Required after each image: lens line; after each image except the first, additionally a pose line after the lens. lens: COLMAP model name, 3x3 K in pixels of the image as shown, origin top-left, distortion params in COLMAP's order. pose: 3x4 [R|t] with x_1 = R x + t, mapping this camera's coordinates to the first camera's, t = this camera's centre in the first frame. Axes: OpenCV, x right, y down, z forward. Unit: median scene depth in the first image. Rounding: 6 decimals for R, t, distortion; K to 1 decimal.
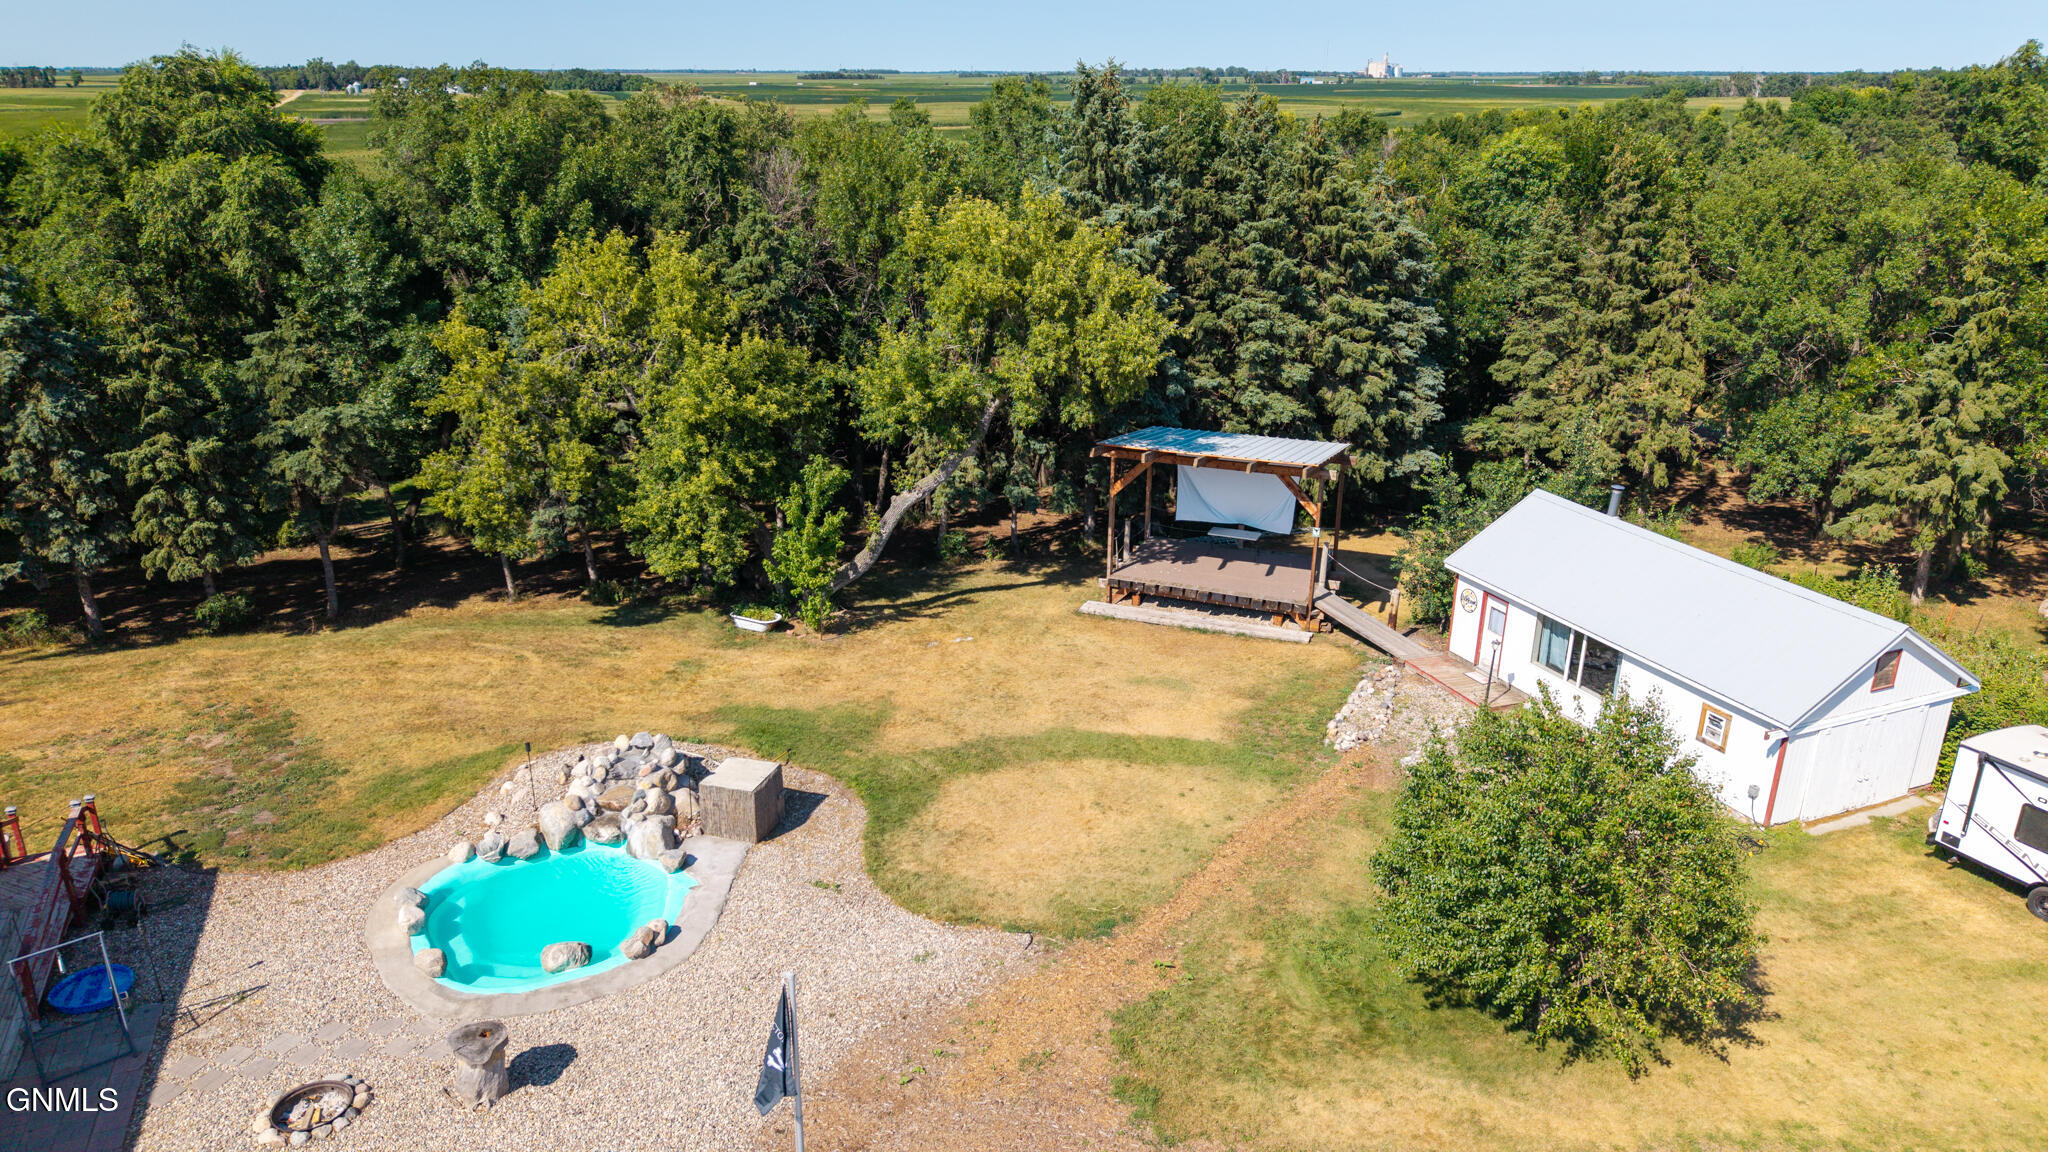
lens RADIAL K [[1376.1, 0, 1024.0], [0, 1376.1, 576.0], [0, 0, 1]] dist [0.055102, -0.085802]
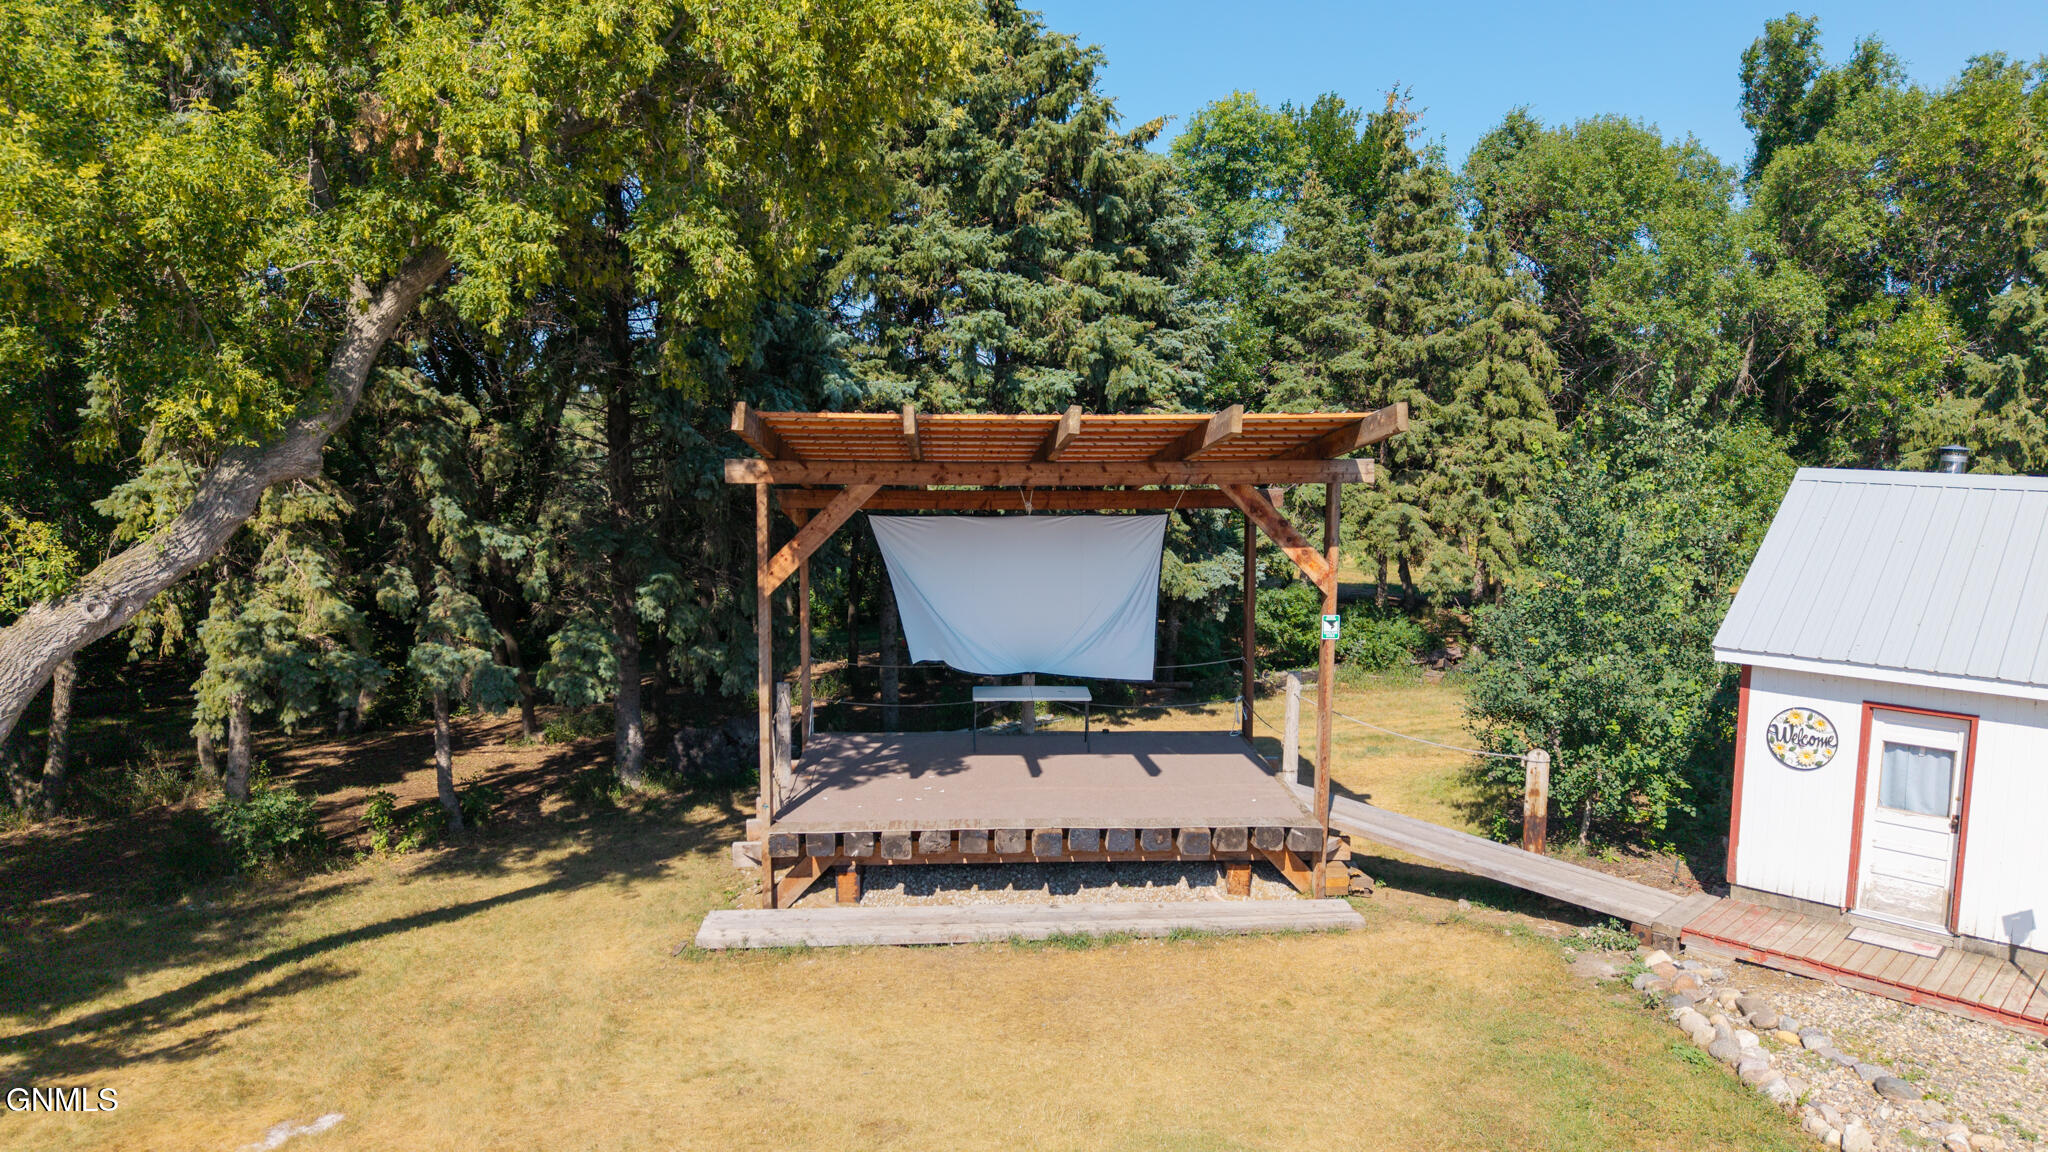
lens RADIAL K [[1376.1, 0, 1024.0], [0, 1376.1, 576.0], [0, 0, 1]] dist [0.055102, -0.085802]
pose [[0.908552, -0.057445, 0.413803, -0.020573], [0.146927, 0.971160, -0.187778, 0.012680], [-0.391082, 0.231405, 0.890790, 0.625212]]
